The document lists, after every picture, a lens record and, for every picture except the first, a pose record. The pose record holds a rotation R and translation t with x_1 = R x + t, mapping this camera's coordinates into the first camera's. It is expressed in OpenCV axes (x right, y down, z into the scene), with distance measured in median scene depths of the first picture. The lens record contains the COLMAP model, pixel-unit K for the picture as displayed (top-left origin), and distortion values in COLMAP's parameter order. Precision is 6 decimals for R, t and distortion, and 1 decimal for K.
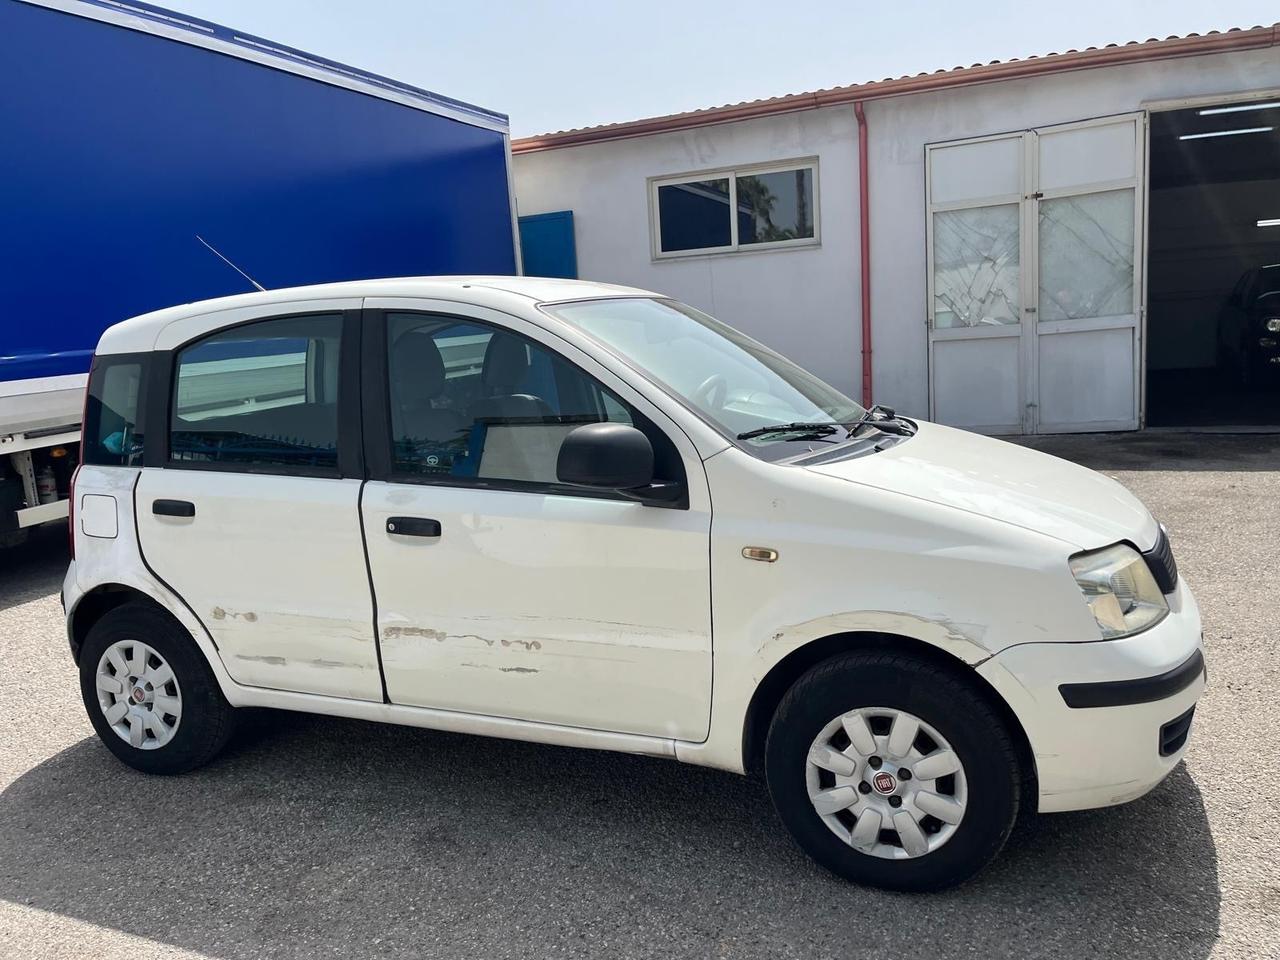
lens RADIAL K [[983.7, 0, 642.3], [0, 983.7, 461.7], [0, 0, 1]] dist [0.075531, -0.107700]
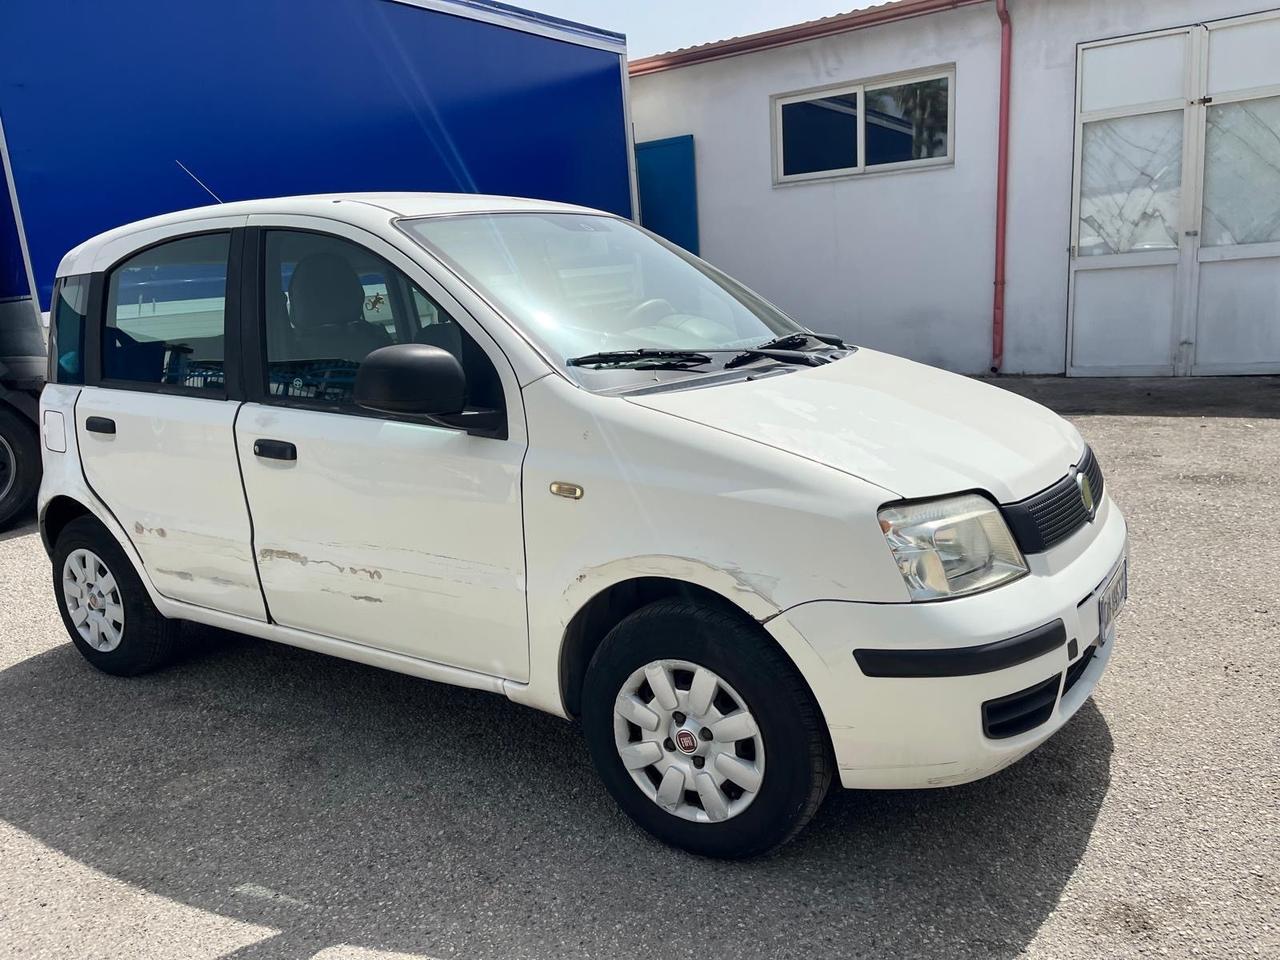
lens RADIAL K [[983.0, 0, 640.0], [0, 983.0, 480.0], [0, 0, 1]] dist [0.081342, -0.115478]
pose [[0.981447, 0.037065, -0.188115, 0.291511], [-0.021597, 0.996264, 0.083619, 0.004727], [0.190511, -0.078004, 0.978581, 0.088594]]
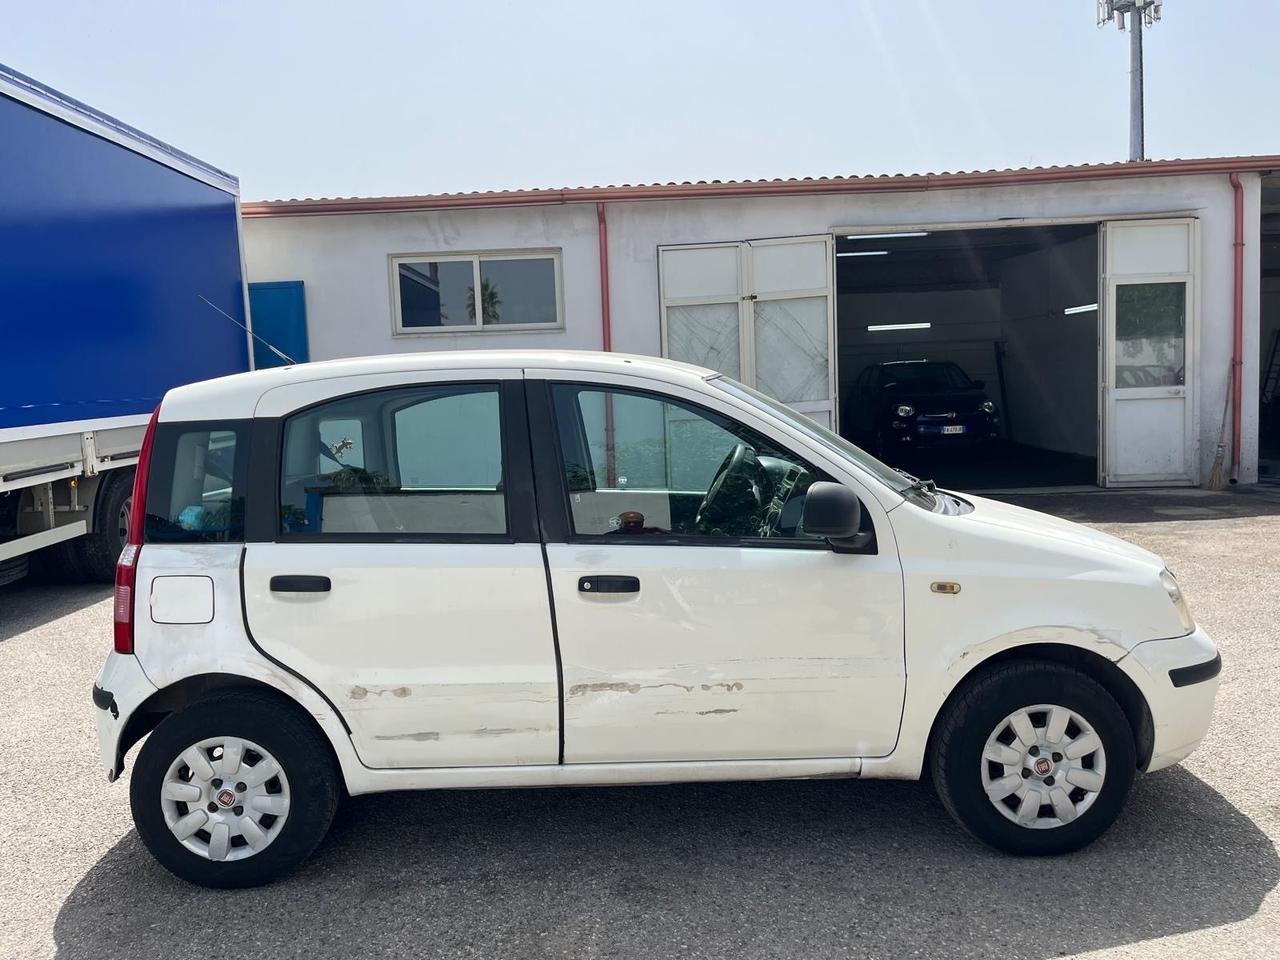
lens RADIAL K [[983.7, 0, 642.3], [0, 983.7, 461.7], [0, 0, 1]] dist [0.075531, -0.107700]
pose [[0.922820, -0.005120, 0.385196, -0.558513], [0.035856, 0.996712, -0.072654, 0.011823], [-0.383558, 0.080858, 0.919970, 0.009465]]
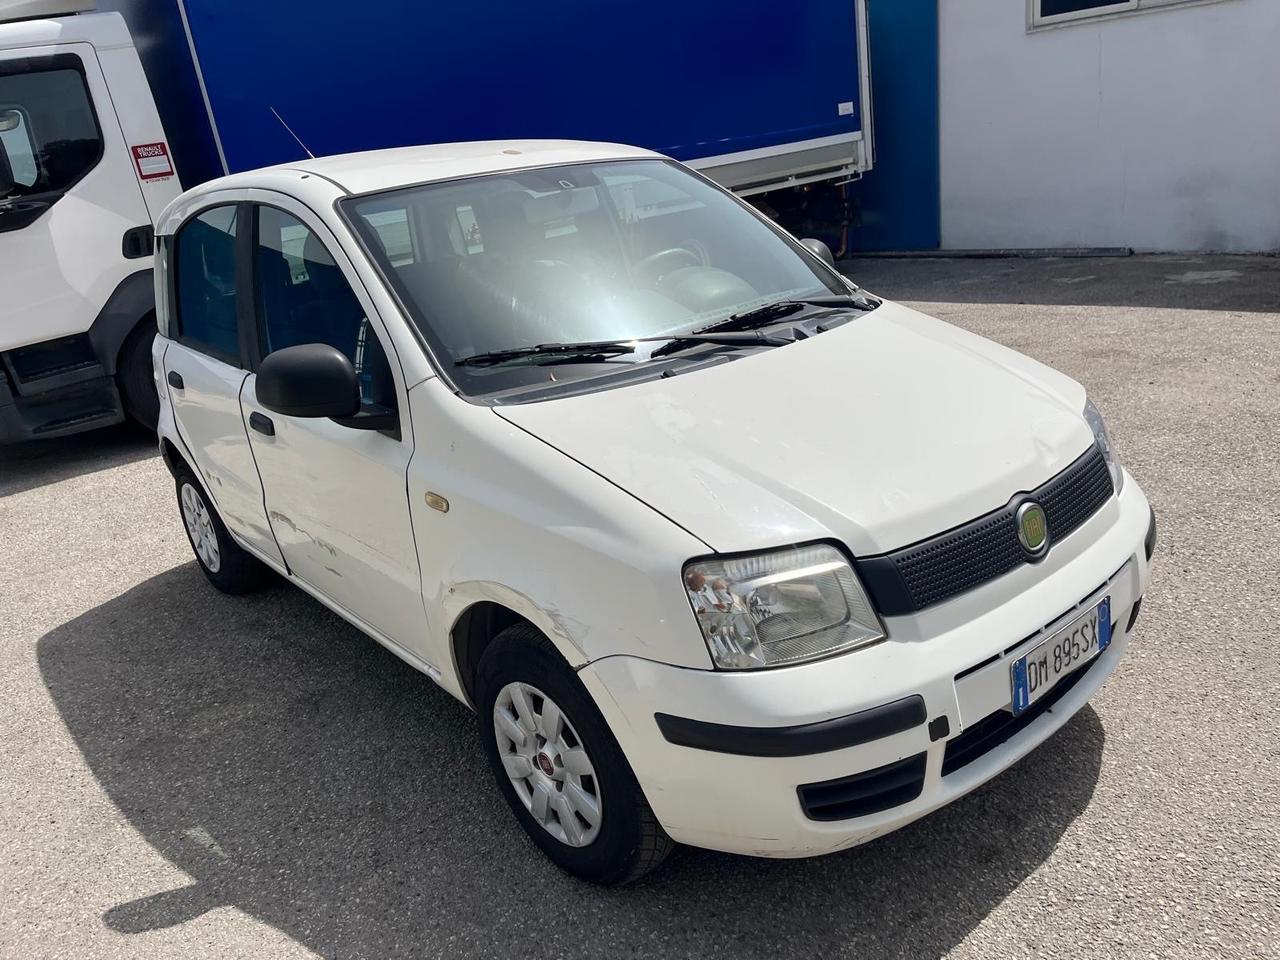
lens RADIAL K [[979.5, 0, 636.3], [0, 979.5, 482.3], [0, 0, 1]] dist [0.082455, -0.119586]
pose [[0.882199, 0.108260, -0.458263, 0.558699], [-0.000954, 0.973621, 0.228171, -0.104384], [0.470876, -0.200855, 0.859030, 0.254260]]
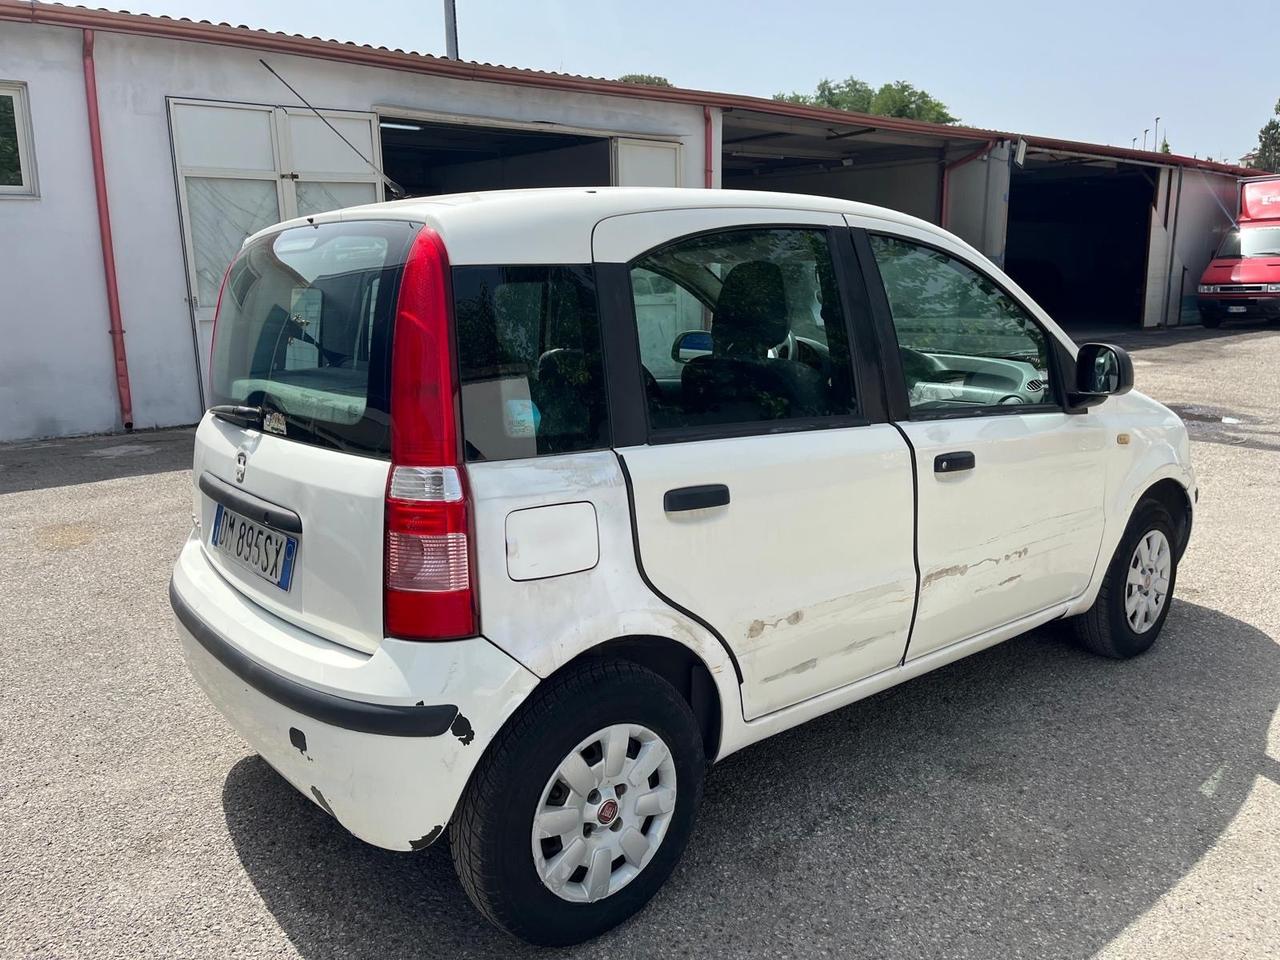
lens RADIAL K [[976.2, 0, 651.4], [0, 976.2, 481.9], [0, 0, 1]] dist [0.071988, -0.103277]
pose [[0.473848, -0.123400, 0.871918, -1.118455], [0.104875, 0.990994, 0.083257, -0.023911], [-0.874339, 0.051991, 0.482522, 0.739044]]
